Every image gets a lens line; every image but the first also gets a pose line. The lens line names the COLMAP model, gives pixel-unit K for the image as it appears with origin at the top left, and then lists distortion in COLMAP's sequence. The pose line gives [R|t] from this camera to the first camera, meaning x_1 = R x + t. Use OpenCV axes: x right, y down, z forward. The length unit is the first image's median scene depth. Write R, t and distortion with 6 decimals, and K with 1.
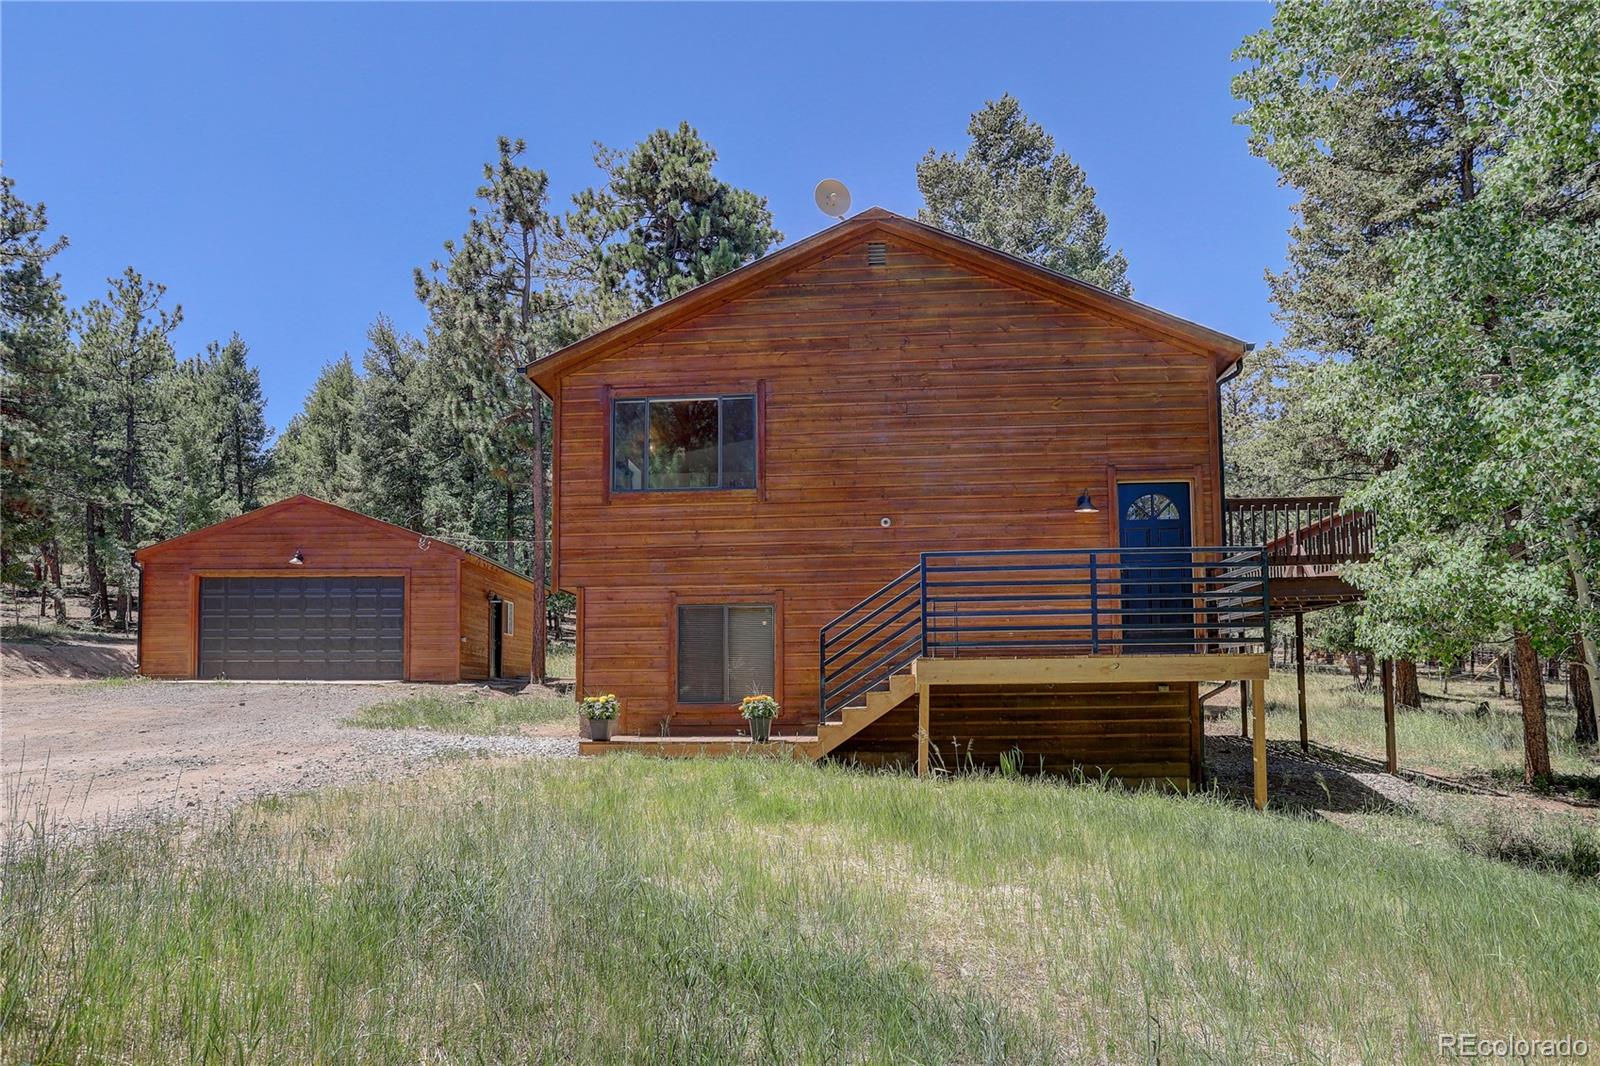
lens RADIAL K [[968.1, 0, 800.0], [0, 968.1, 533.0], [0, 0, 1]] dist [-0.000462, 0.000334]
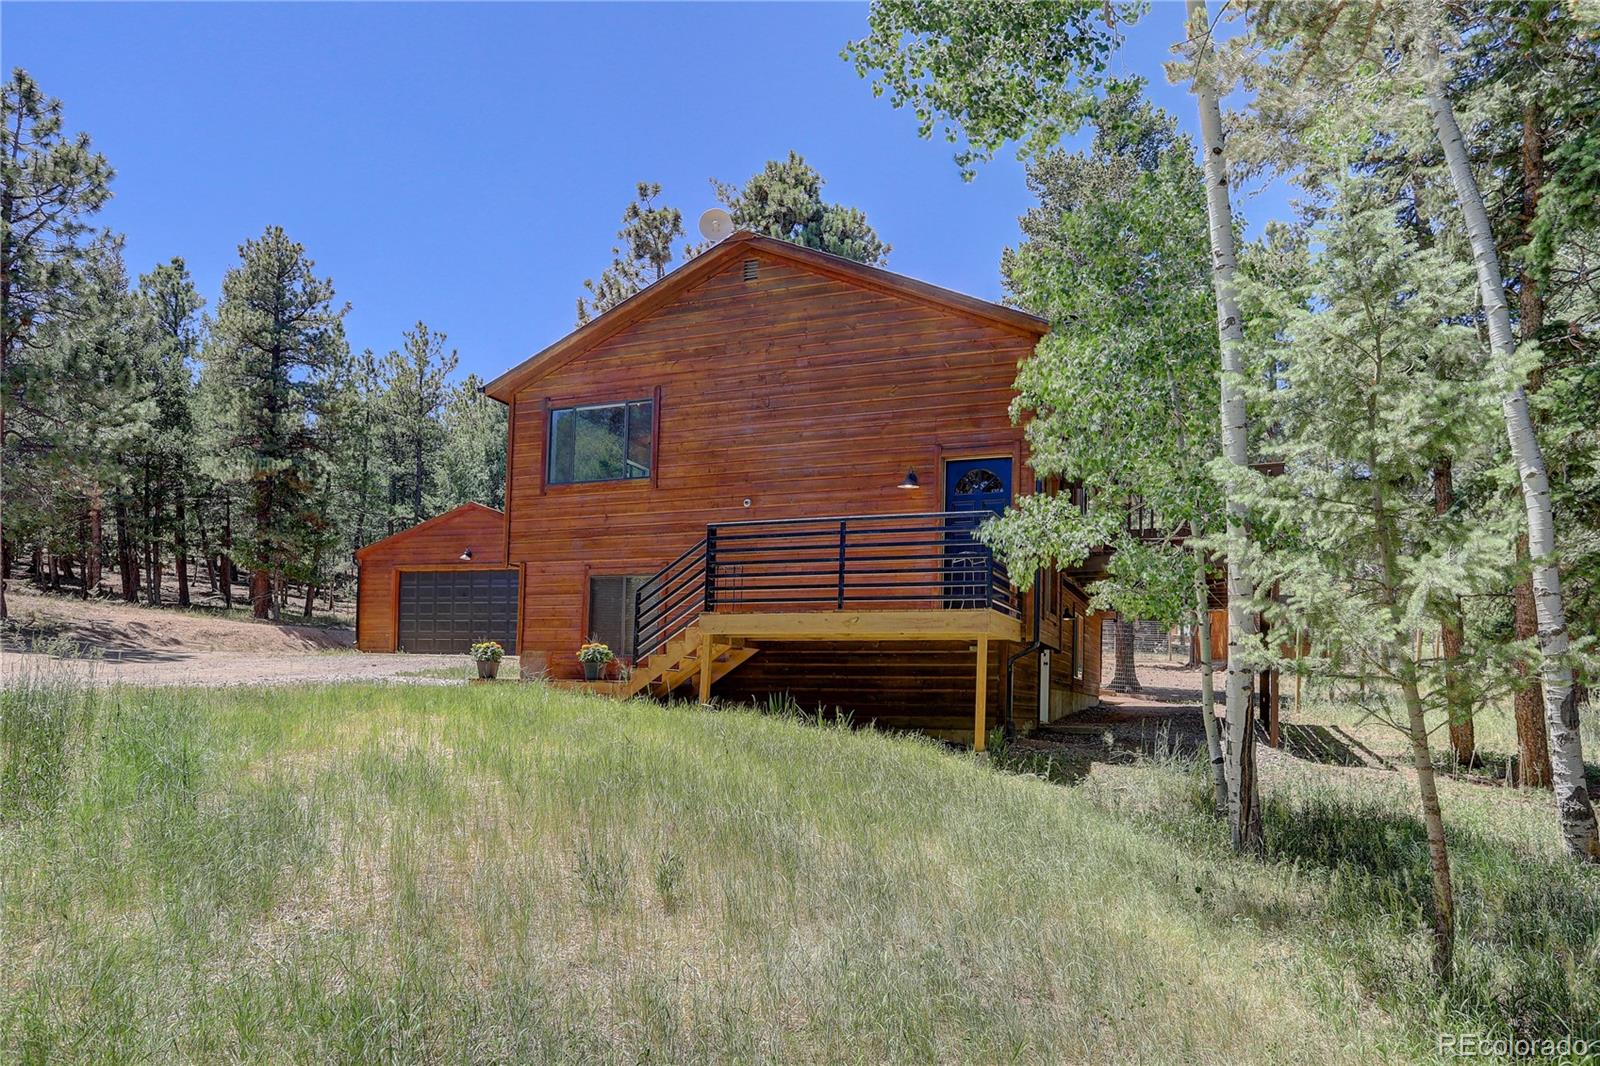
lens RADIAL K [[968.1, 0, 800.0], [0, 968.1, 533.0], [0, 0, 1]] dist [-0.000462, 0.000334]
pose [[0.959033, -0.019232, -0.282642, 0.463660], [0.017364, 0.999808, -0.009113, 0.035664], [0.282763, 0.003832, 0.959182, -0.085860]]
